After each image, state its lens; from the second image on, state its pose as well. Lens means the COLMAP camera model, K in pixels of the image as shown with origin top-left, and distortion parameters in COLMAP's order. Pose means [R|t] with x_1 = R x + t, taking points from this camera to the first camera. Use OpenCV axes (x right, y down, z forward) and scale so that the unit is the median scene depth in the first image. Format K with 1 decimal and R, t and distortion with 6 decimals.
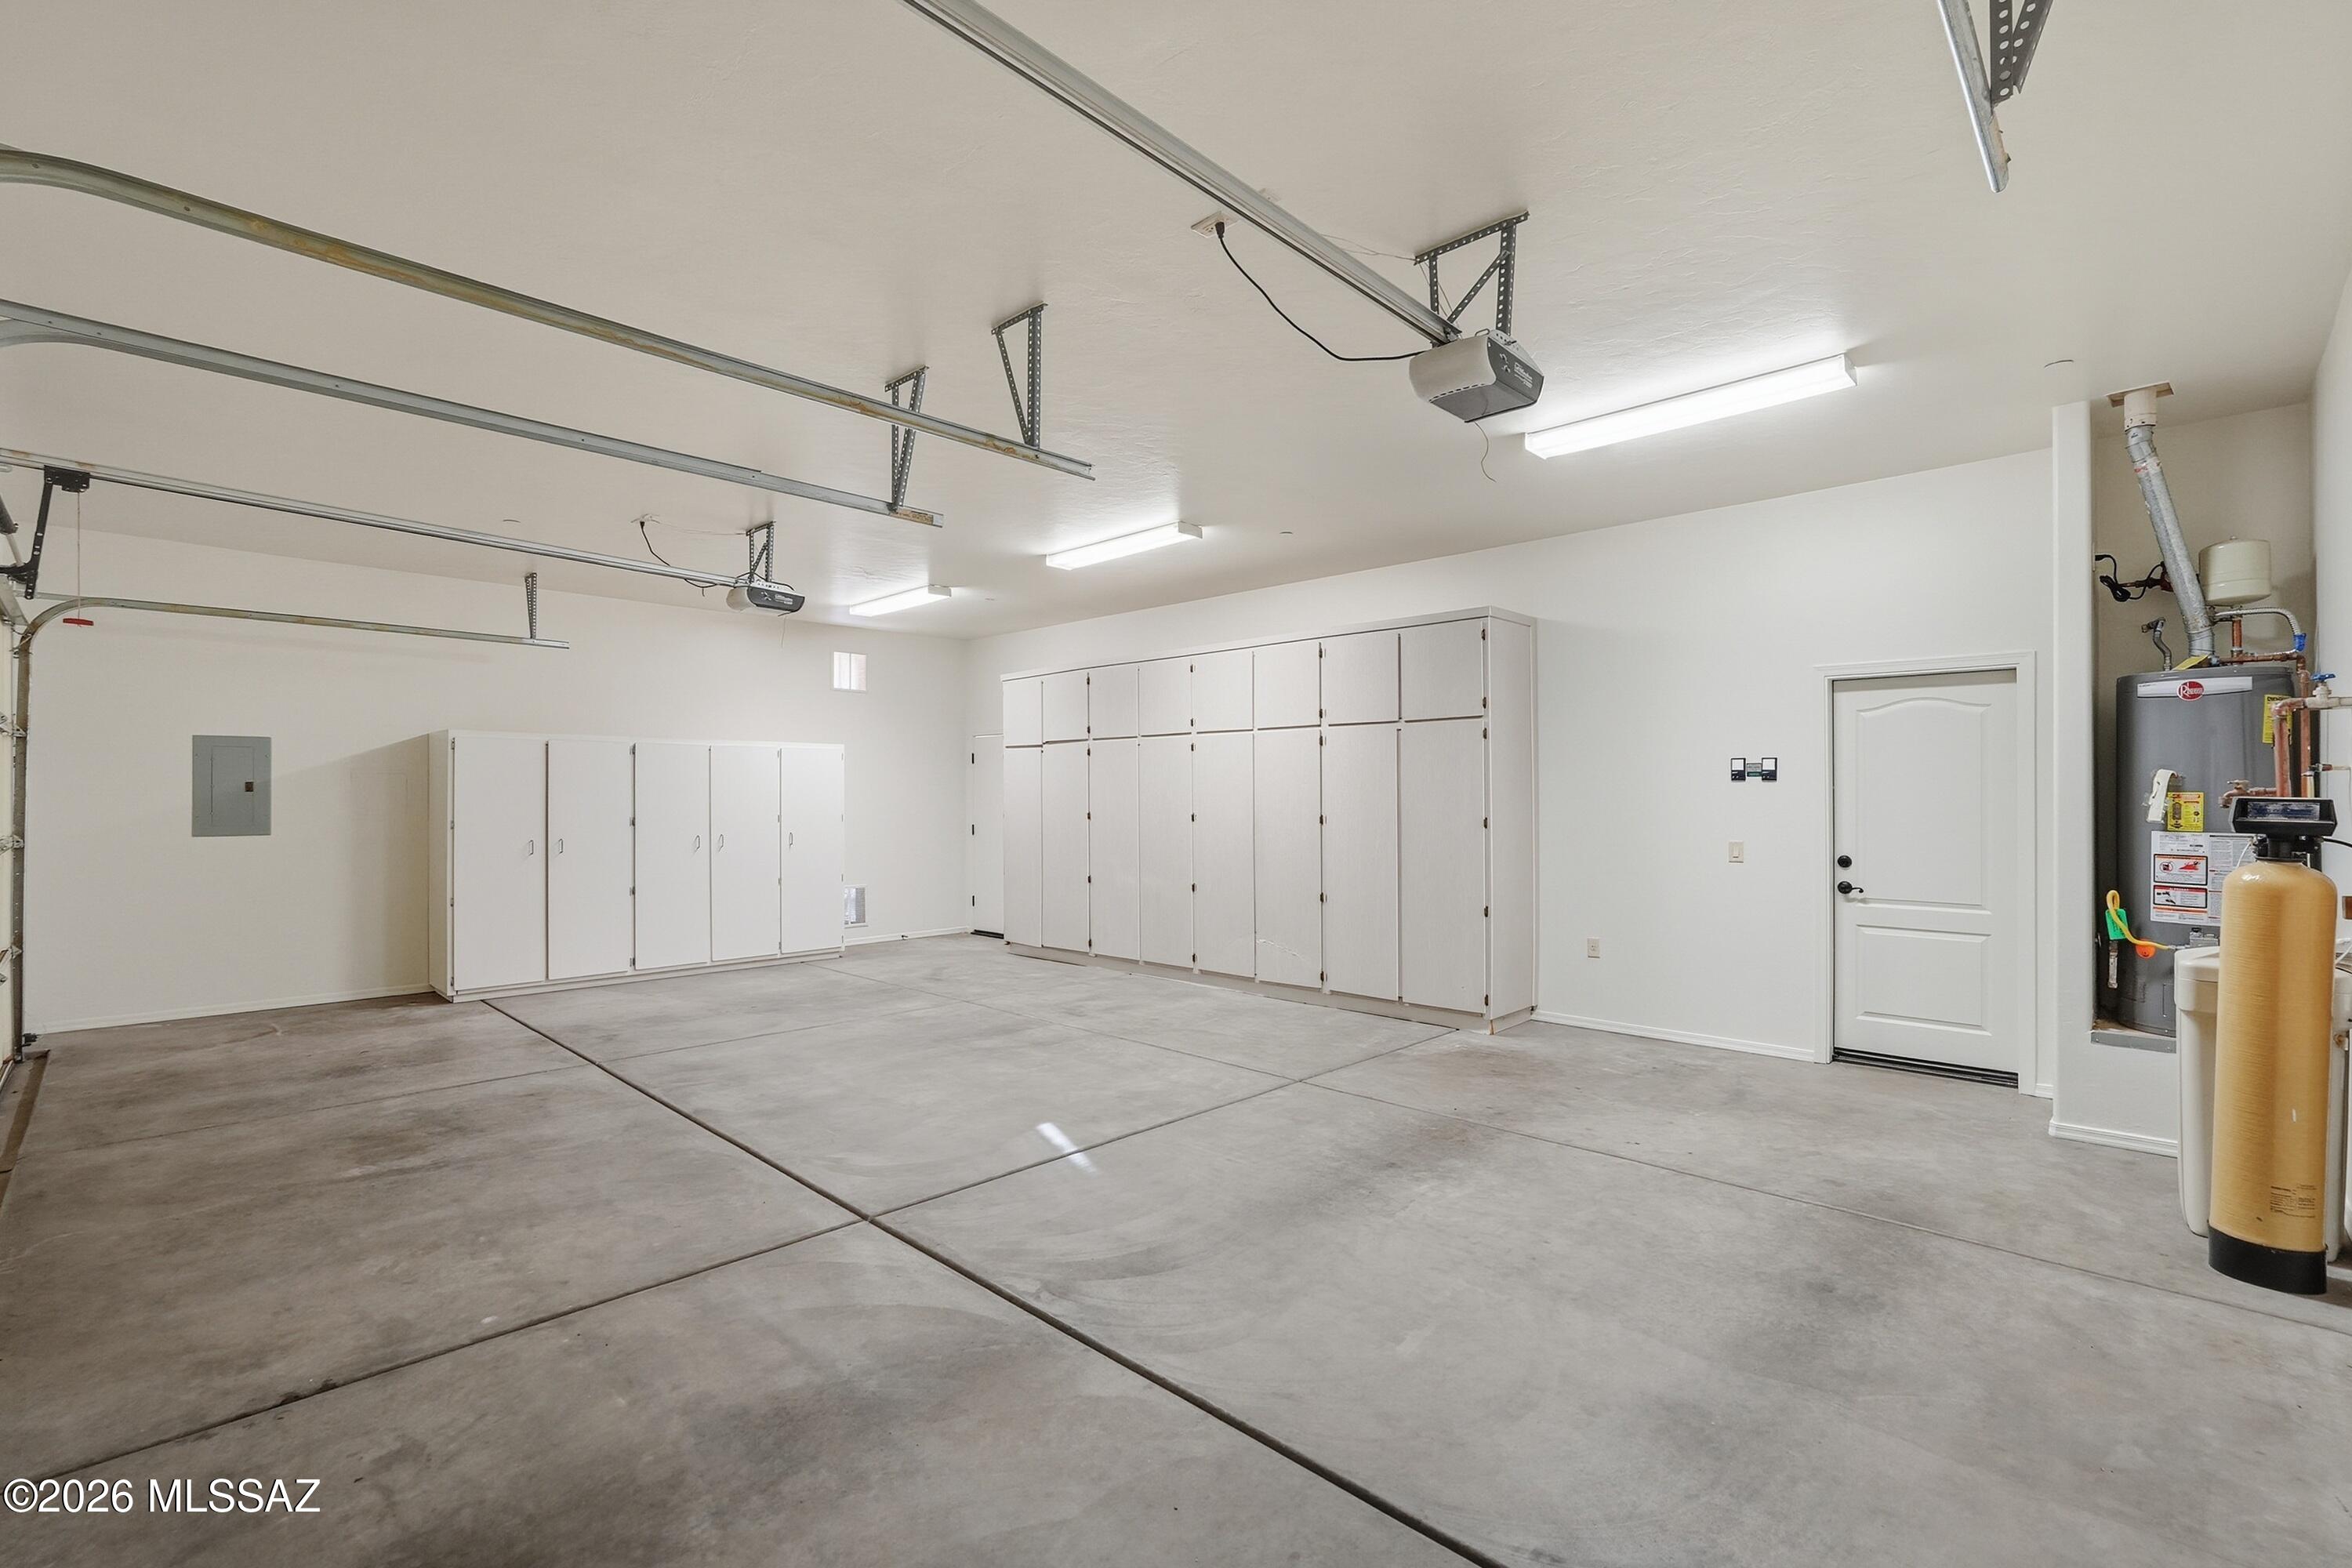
lens RADIAL K [[1029.6, 0, 1168.7], [0, 1029.6, 788.6], [0, 0, 1]] dist [-0.024063, 0.011571]
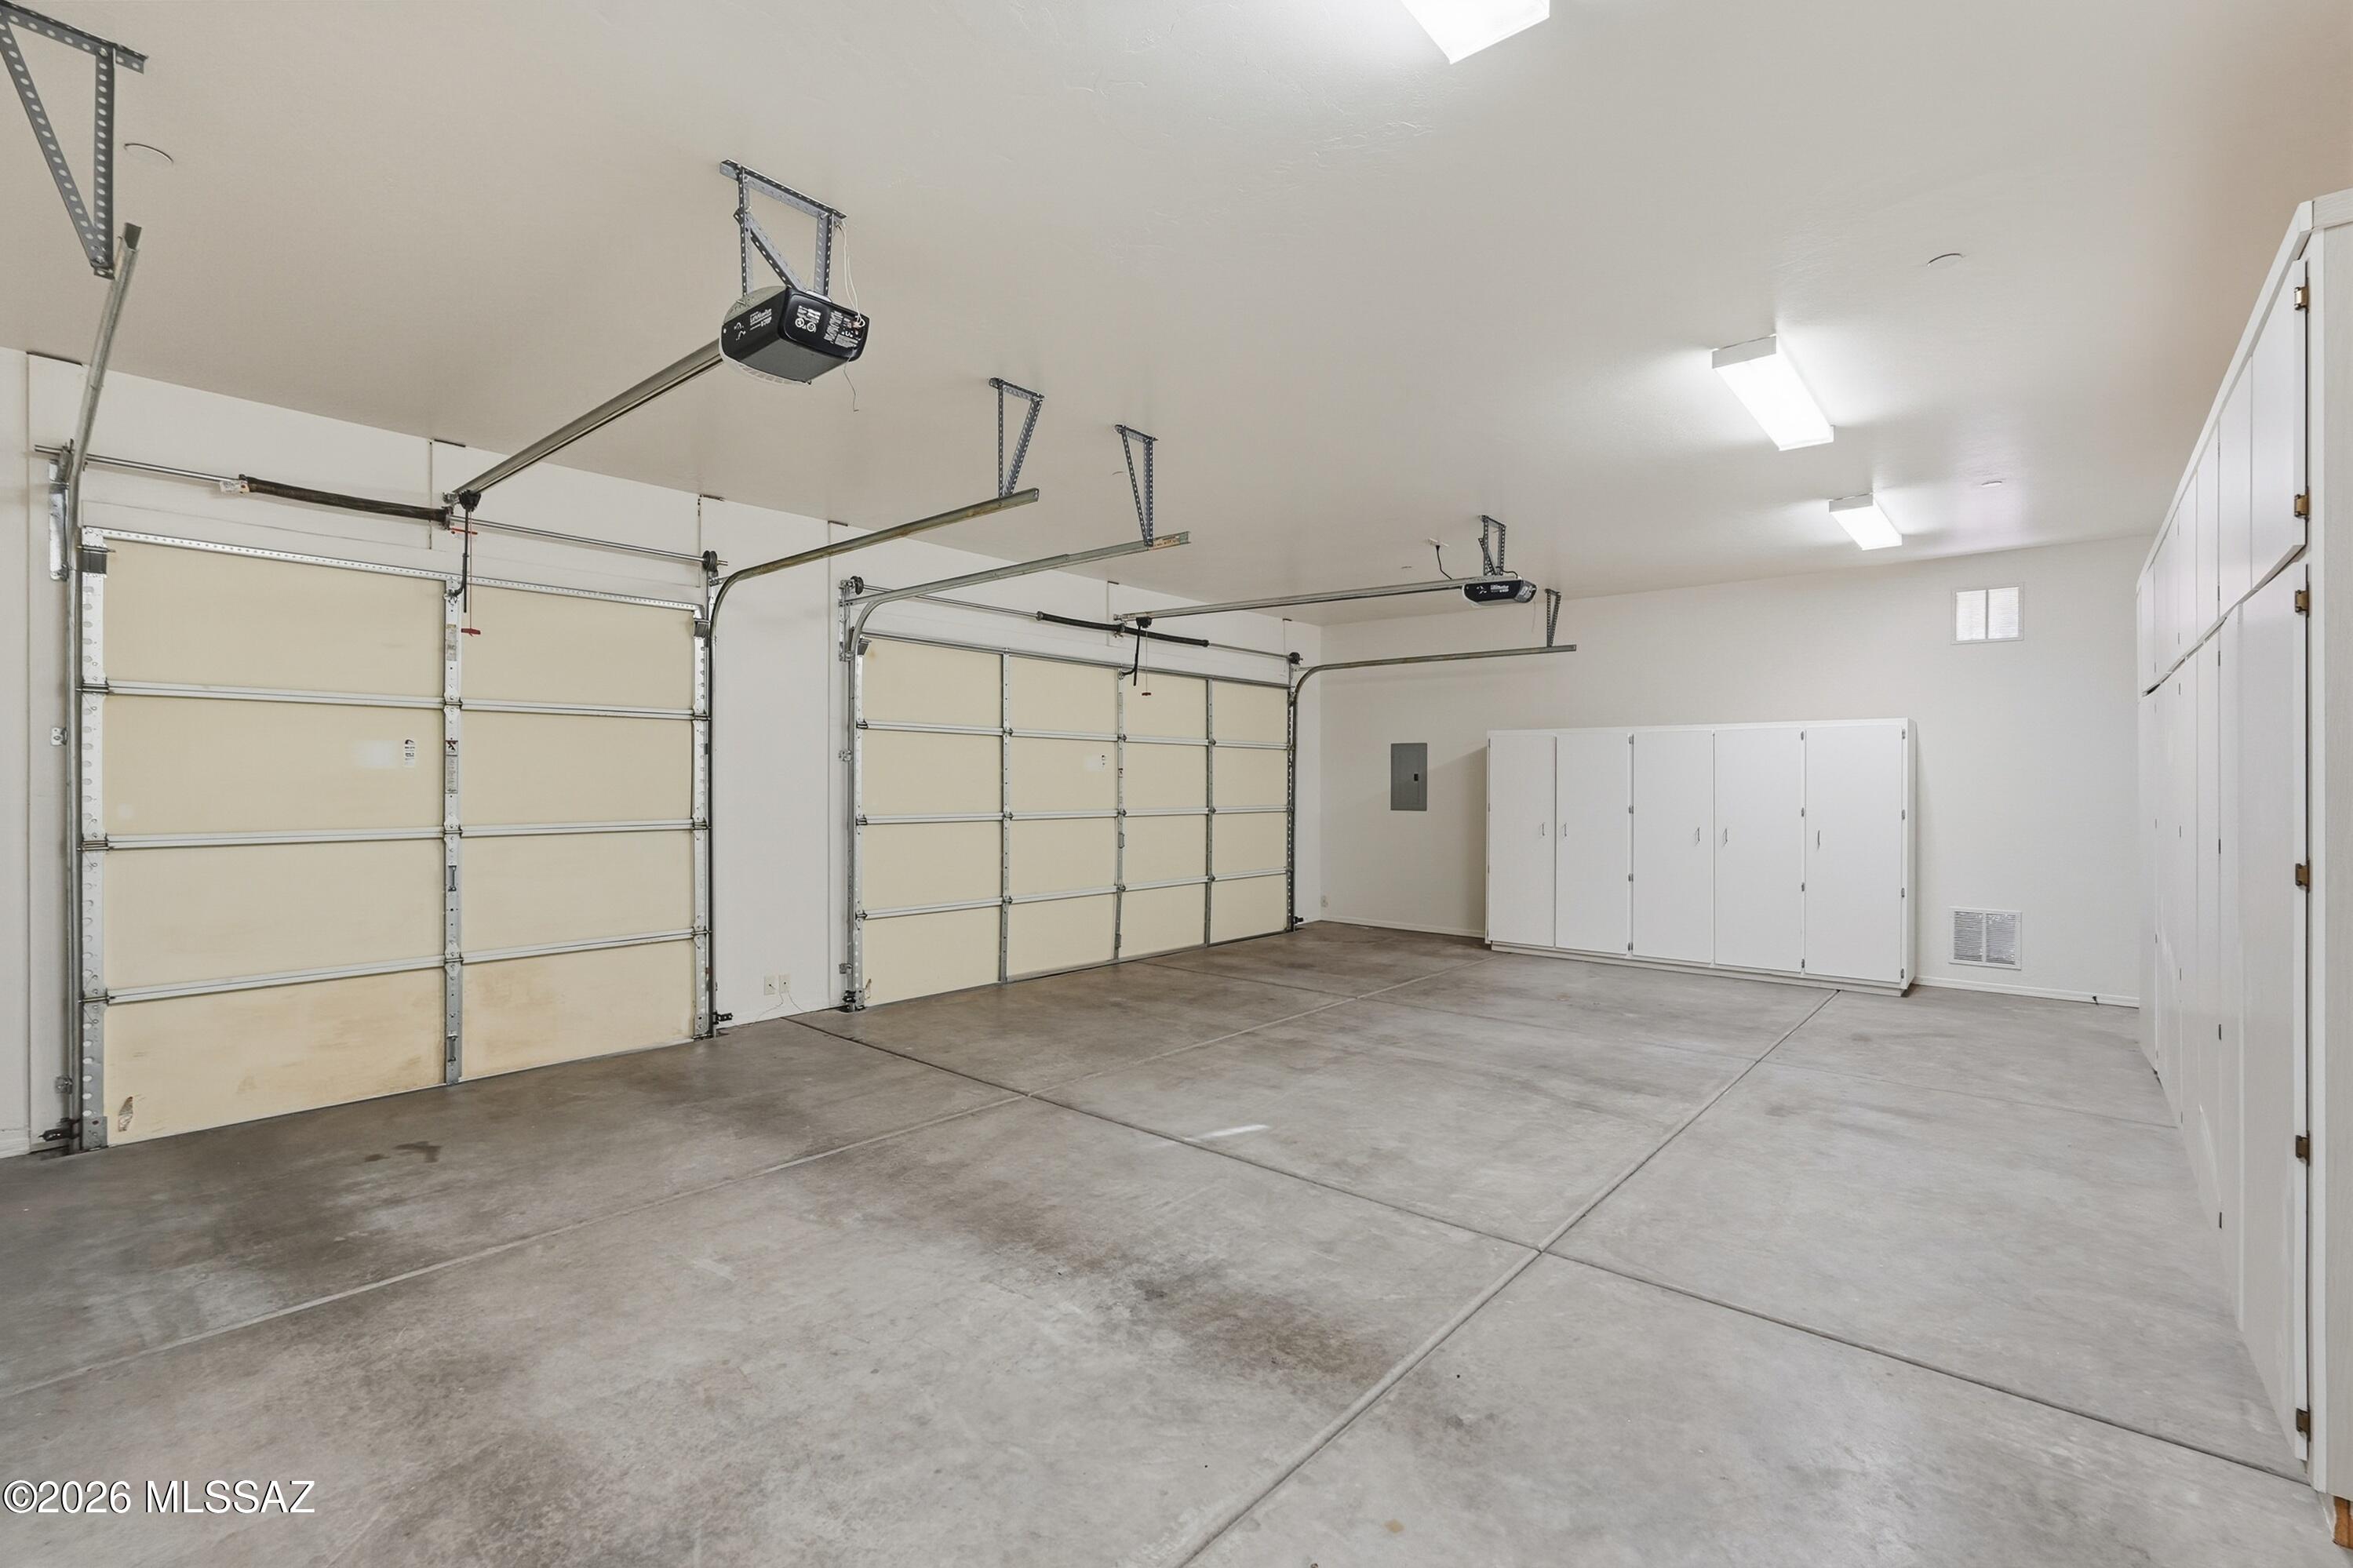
lens RADIAL K [[1029.9, 0, 1169.2], [0, 1029.9, 788.6], [0, 0, 1]] dist [-0.024063, 0.011571]
pose [[0.064091, 0.006998, -0.997920, 0.836887], [0.003088, 0.999969, 0.007211, 0.004697], [0.997939, -0.003544, 0.064067, 0.861145]]
